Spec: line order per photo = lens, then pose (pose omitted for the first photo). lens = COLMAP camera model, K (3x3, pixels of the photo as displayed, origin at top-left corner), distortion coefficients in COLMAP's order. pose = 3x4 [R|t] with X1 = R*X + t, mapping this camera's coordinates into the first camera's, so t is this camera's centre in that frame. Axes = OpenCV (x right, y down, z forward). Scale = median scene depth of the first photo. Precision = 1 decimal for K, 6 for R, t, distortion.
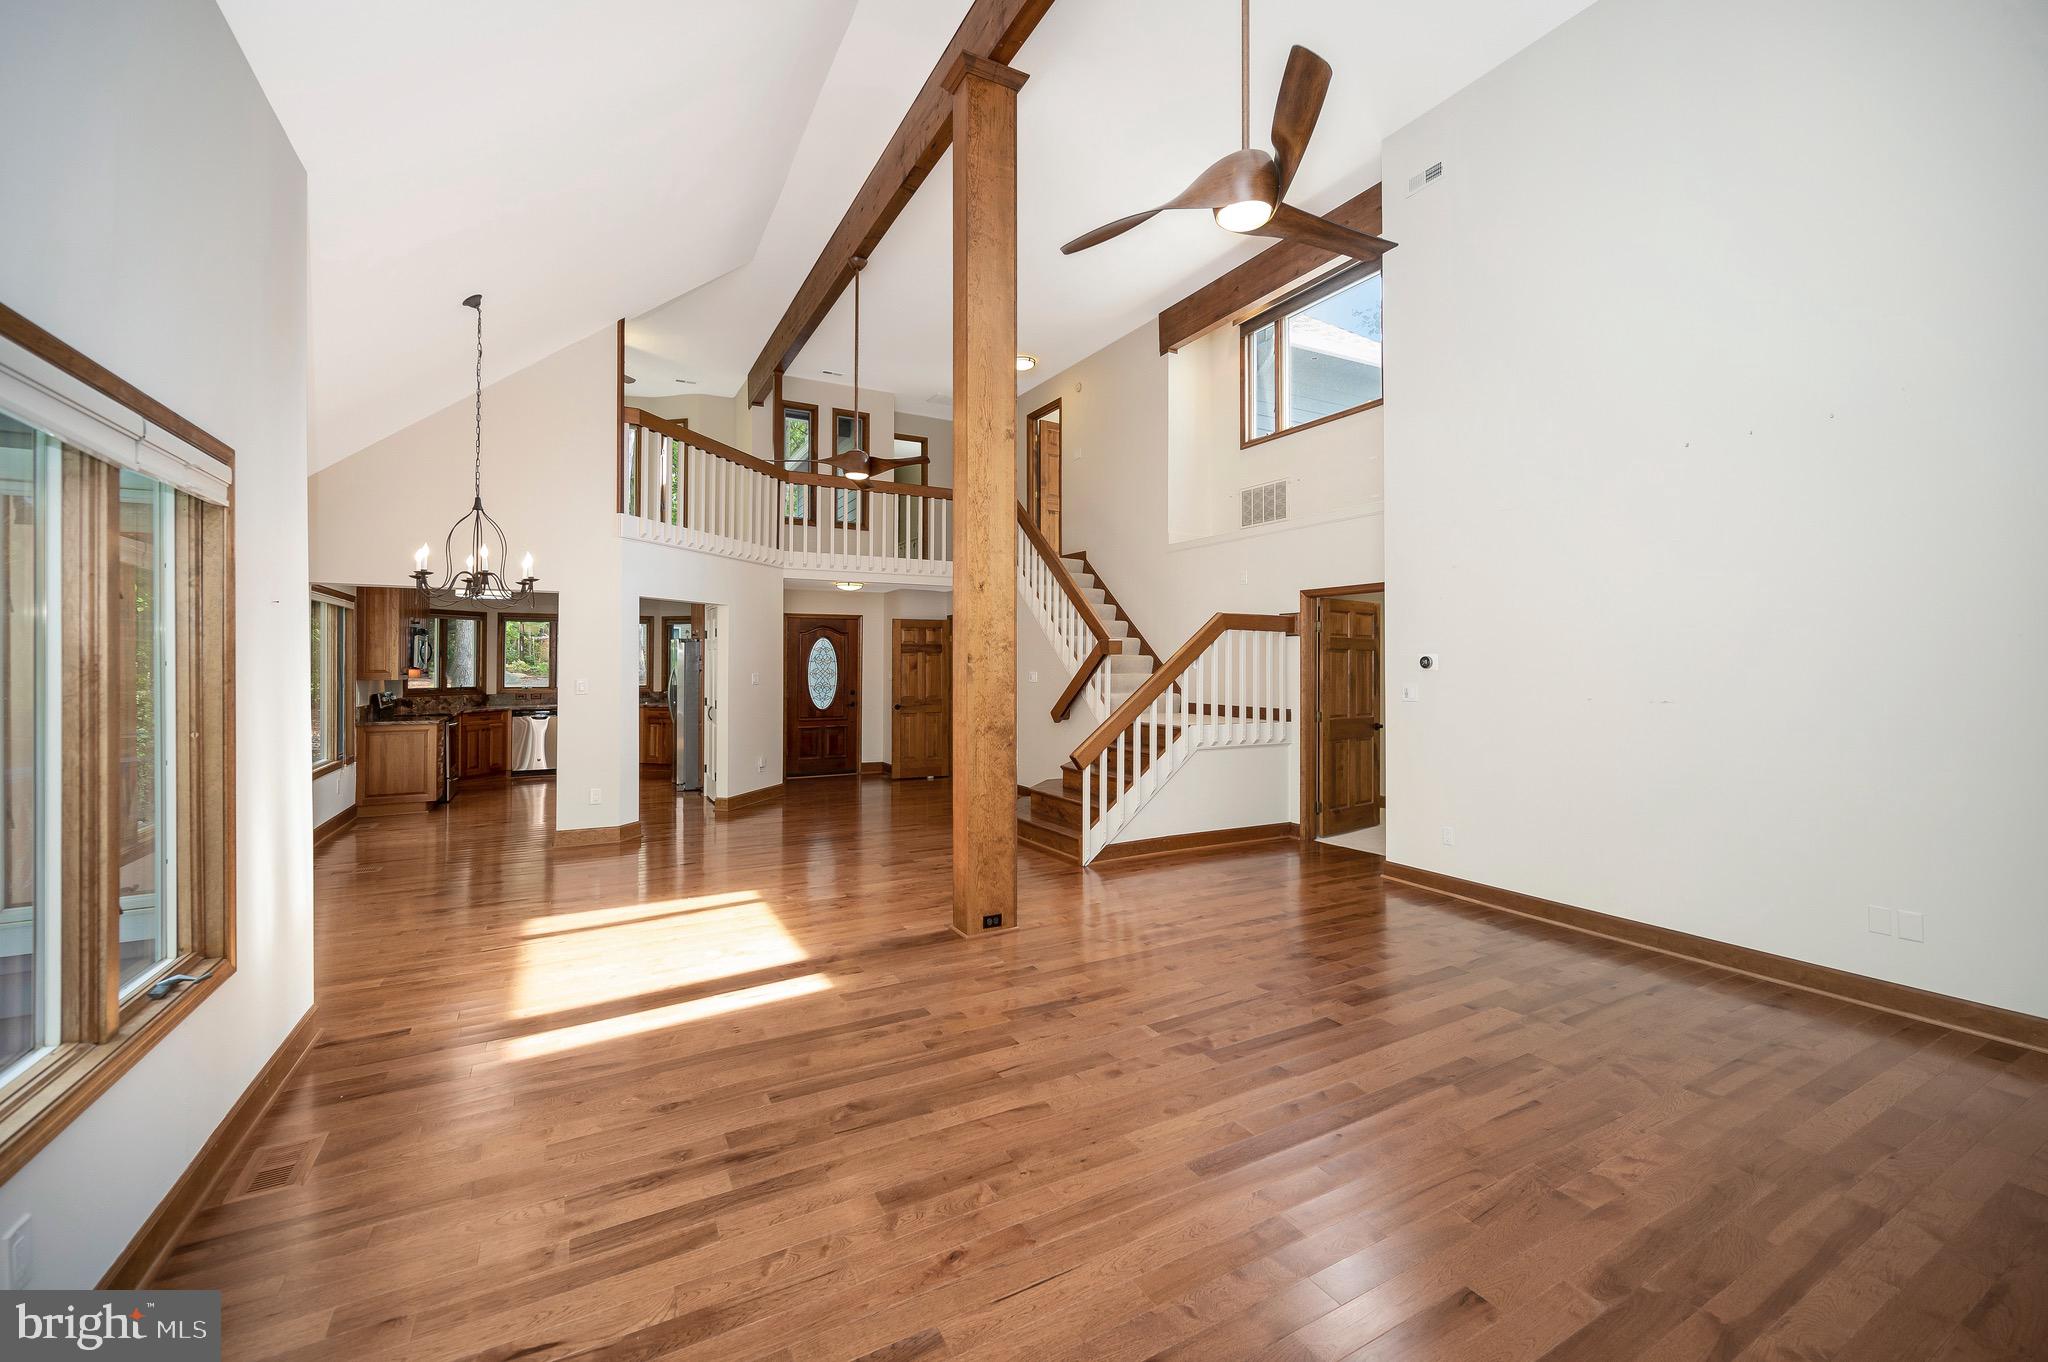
lens RADIAL K [[834.2, 0, 1032.0], [0, 834.2, 673.5], [0, 0, 1]] dist [0.014328, -0.000207]
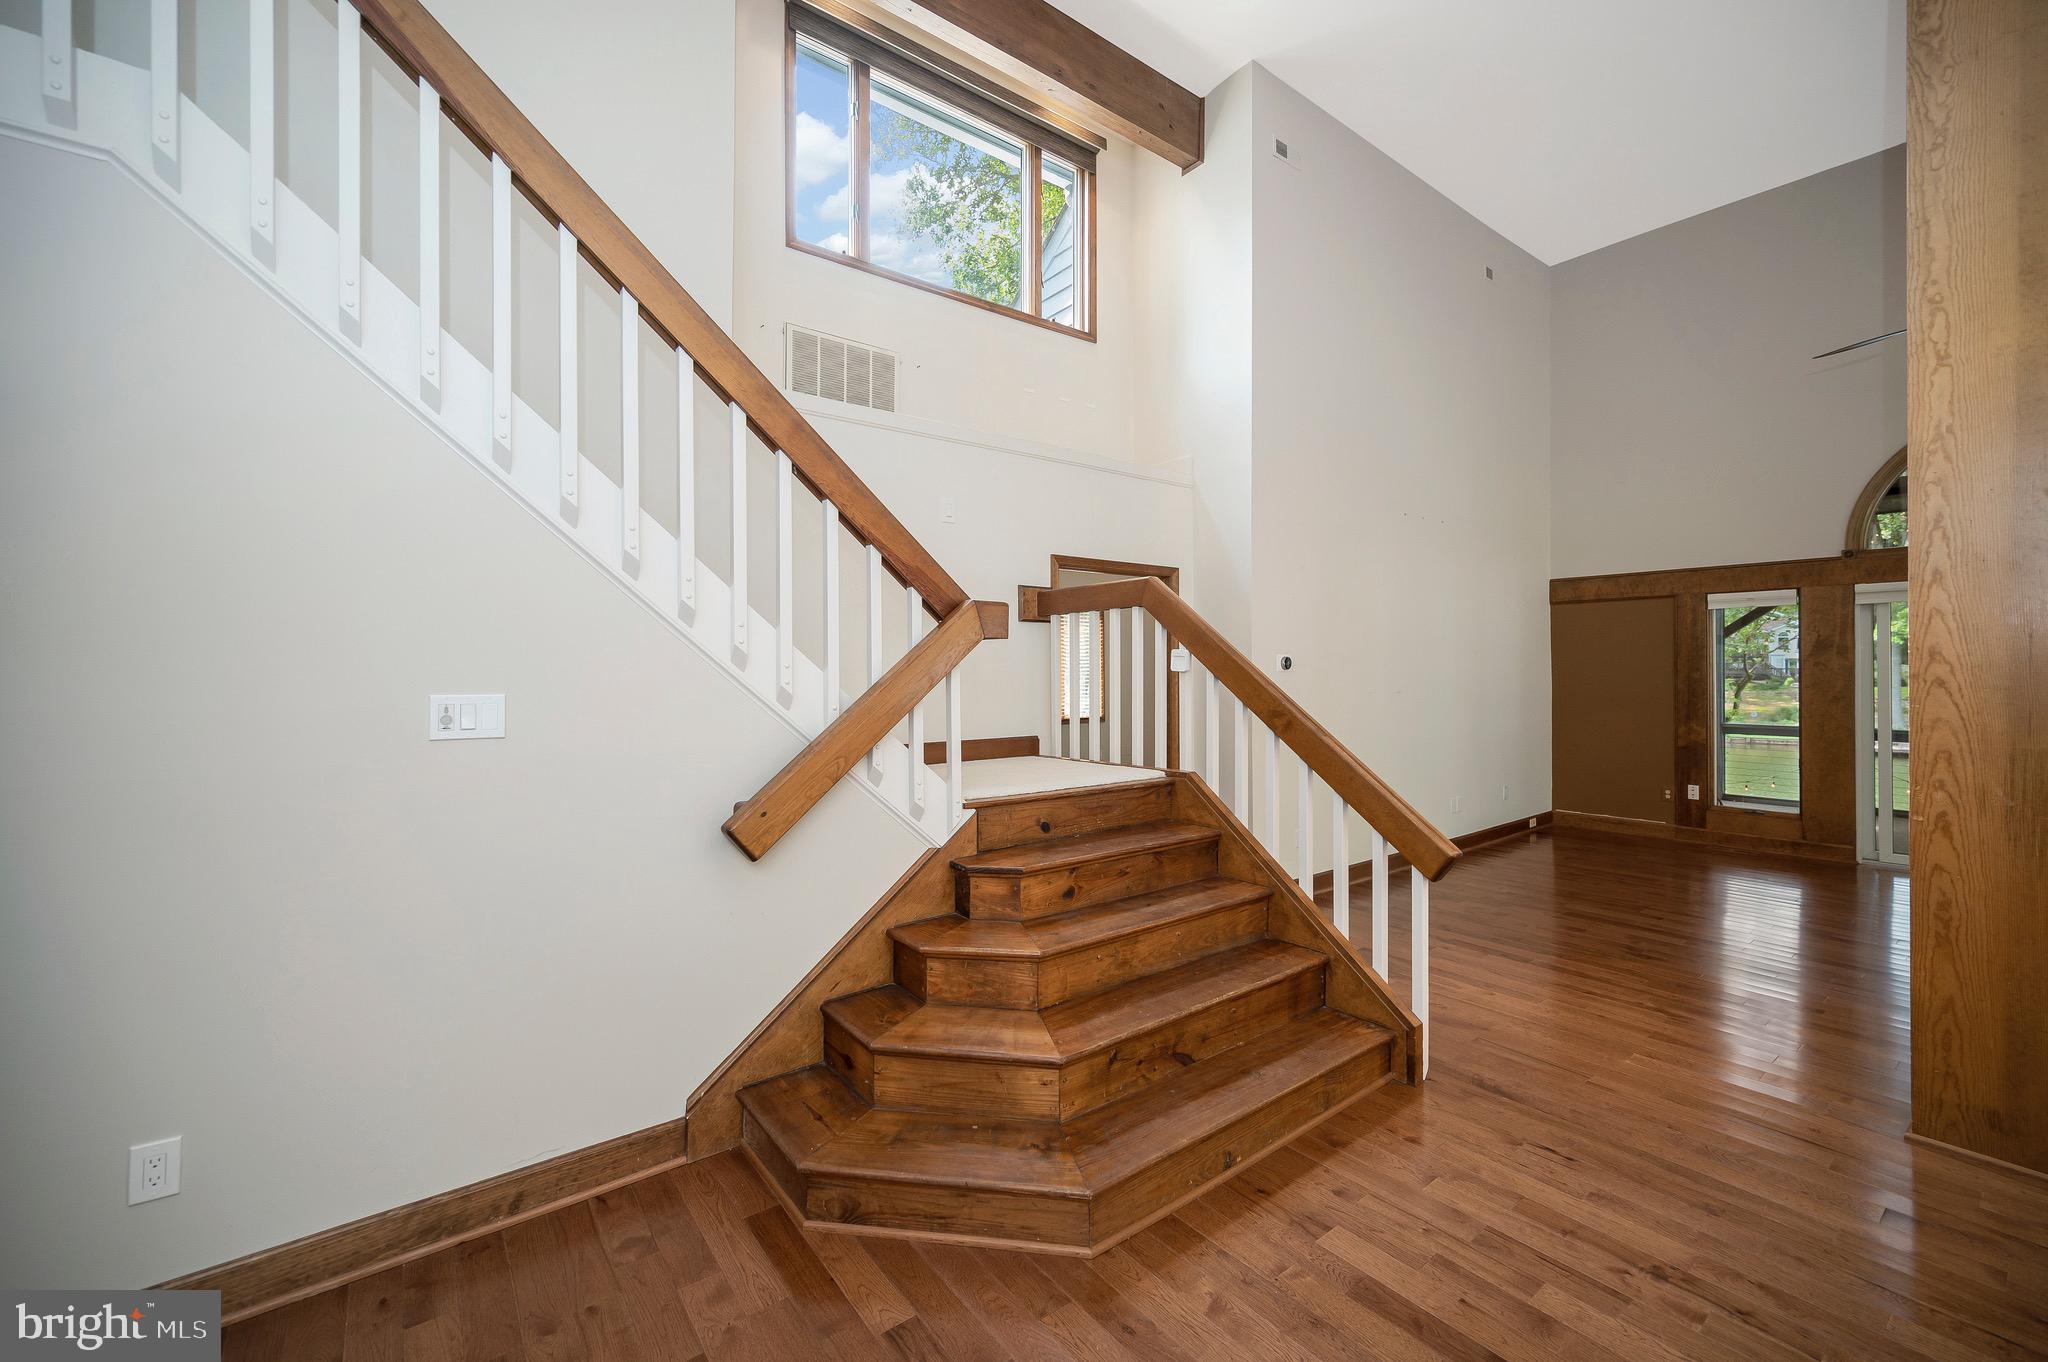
lens RADIAL K [[834.2, 0, 1056.3], [0, 834.2, 669.0], [0, 0, 1]] dist [0.014328, -0.000207]
pose [[-0.174703, 0.004771, 0.984610, -0.293761], [0.007994, 0.999962, -0.003427, -0.007041], [-0.984589, 0.007272, -0.174734, 0.981169]]
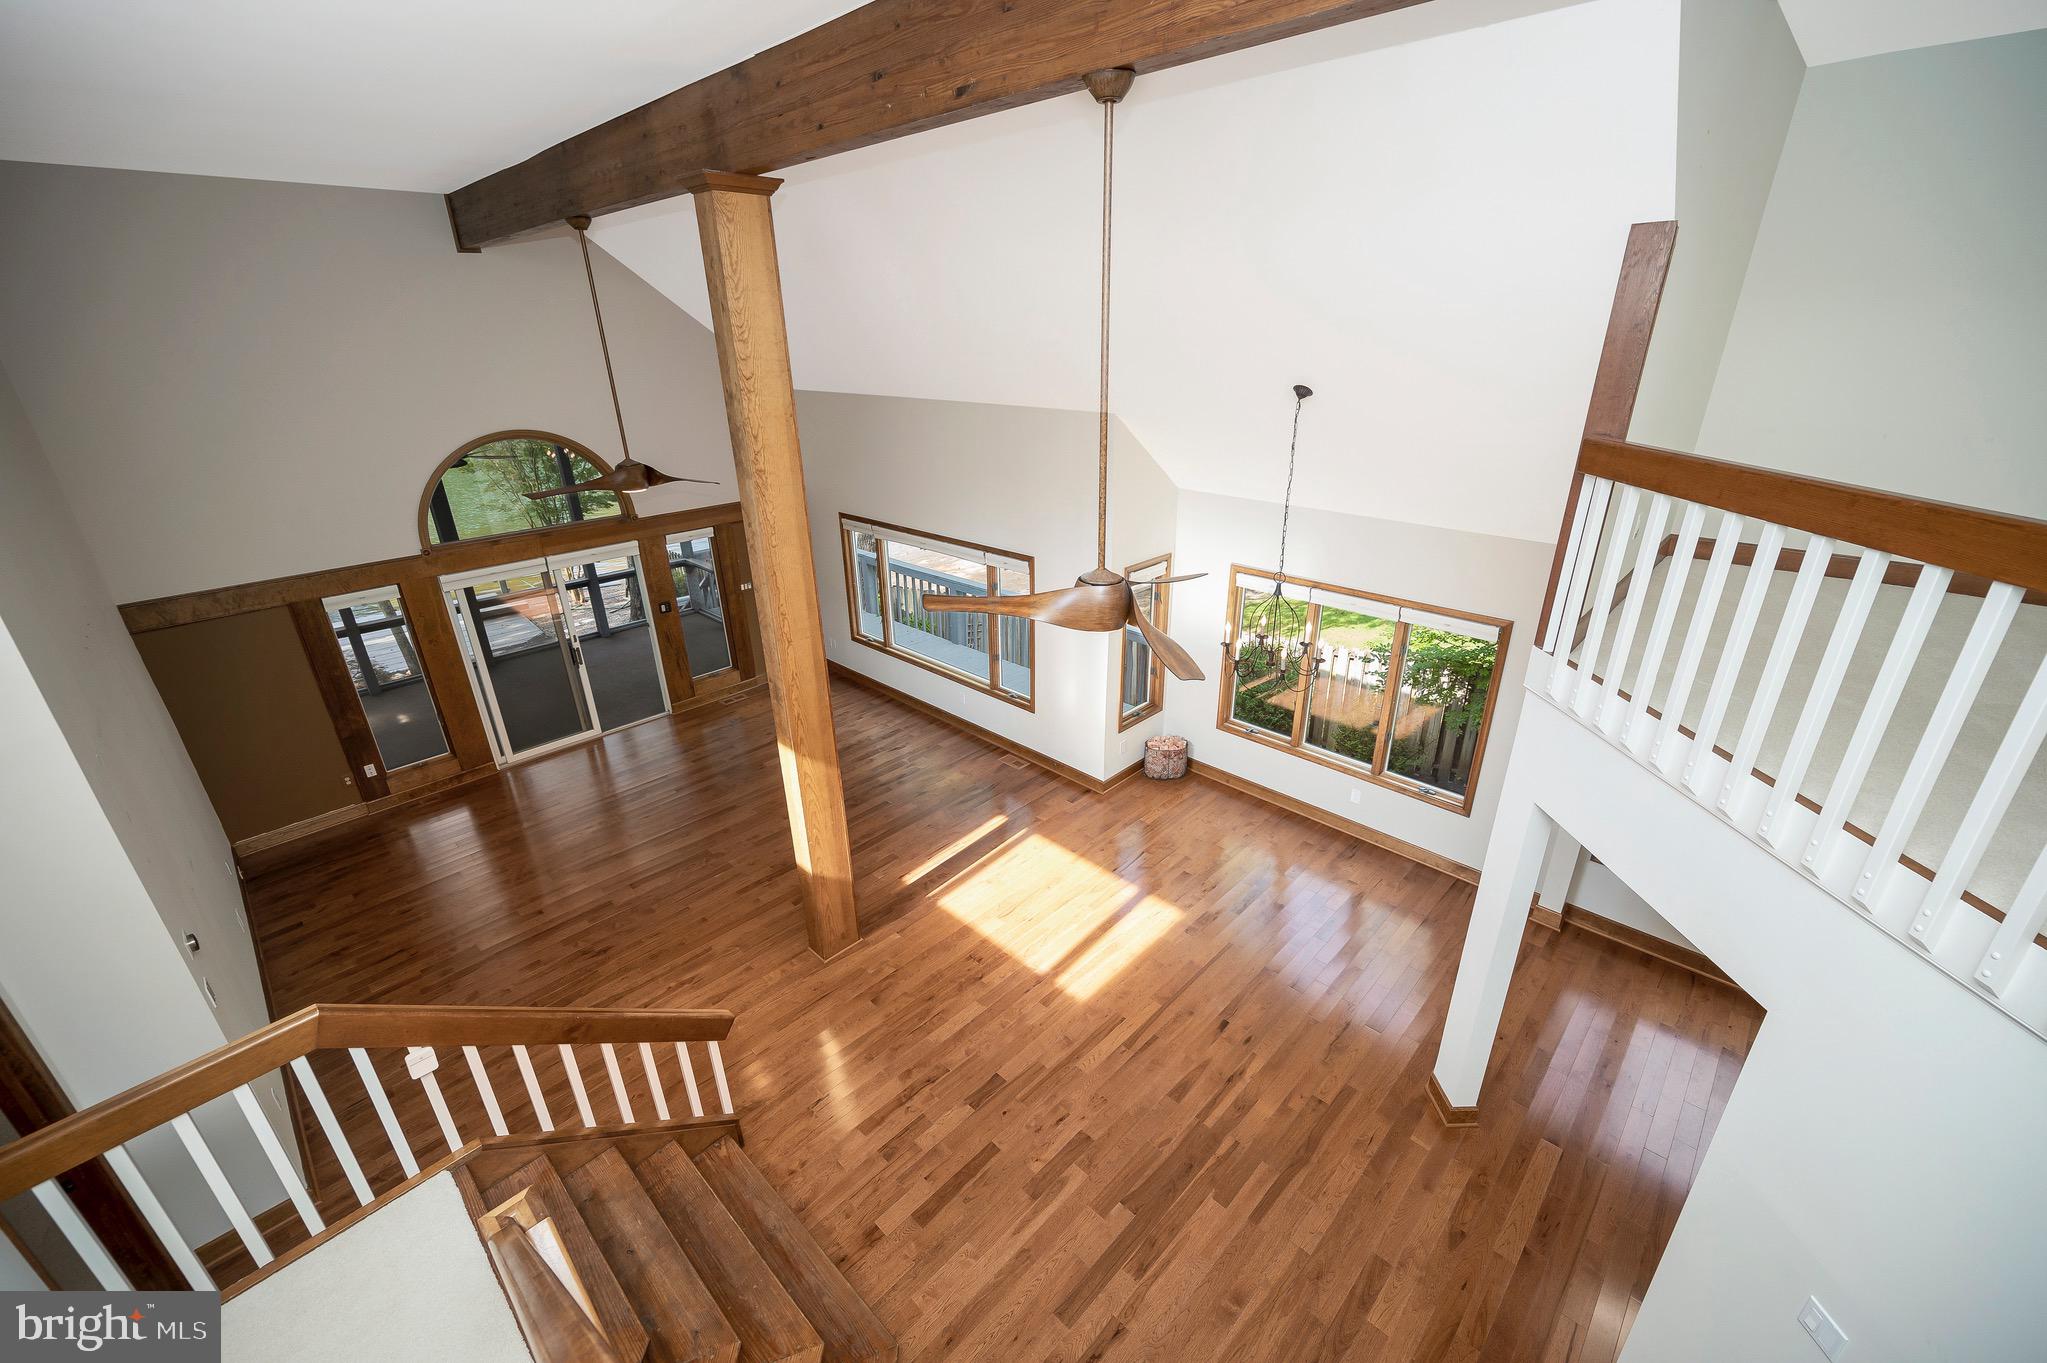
lens RADIAL K [[833.8, 0, 1015.2], [0, 833.8, 676.9], [0, 0, 1]] dist [0.014328, -0.000207]
pose [[-0.957634, 0.125761, -0.259080, -0.026903], [0.012452, 0.916854, 0.399028, -0.353448], [0.287720, 0.378896, -0.879576, 1.206567]]
